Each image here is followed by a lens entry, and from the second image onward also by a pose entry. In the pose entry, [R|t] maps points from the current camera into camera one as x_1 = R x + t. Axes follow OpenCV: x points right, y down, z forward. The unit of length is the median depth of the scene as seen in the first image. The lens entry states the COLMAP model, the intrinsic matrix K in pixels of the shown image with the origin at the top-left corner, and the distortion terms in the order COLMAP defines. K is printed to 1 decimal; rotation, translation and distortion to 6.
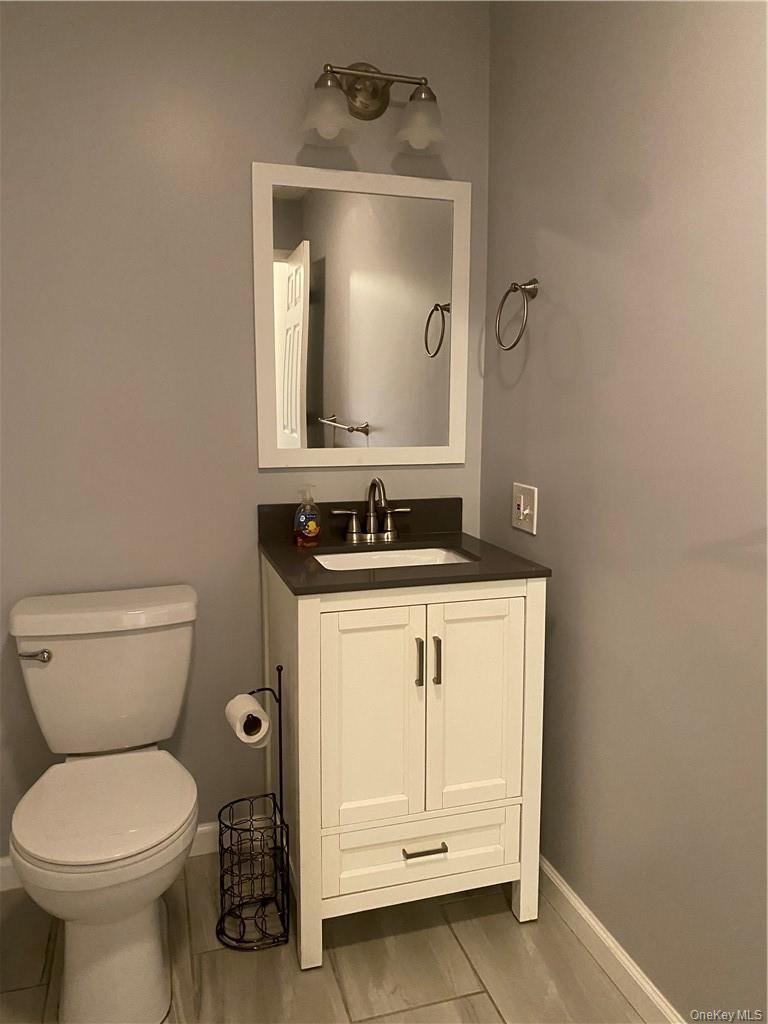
lens RADIAL K [[771.8, 0, 395.4], [0, 771.8, 499.4], [0, 0, 1]] dist [0.066907, -0.123775]
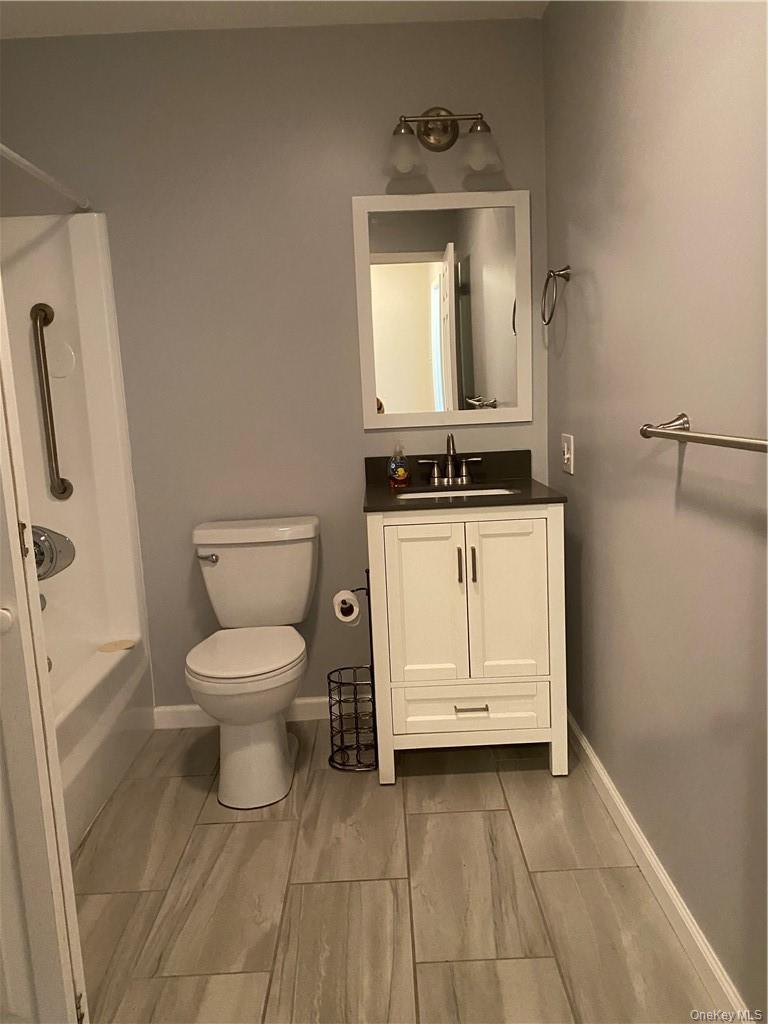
lens RADIAL K [[771.8, 0, 387.9], [0, 771.8, 515.8], [0, 0, 1]] dist [0.059810, -0.086574]
pose [[0.957340, -0.001543, -0.288961, 0.271818], [0.010178, 0.999545, 0.028383, 0.078194], [0.288786, -0.030113, 0.956920, -0.287819]]
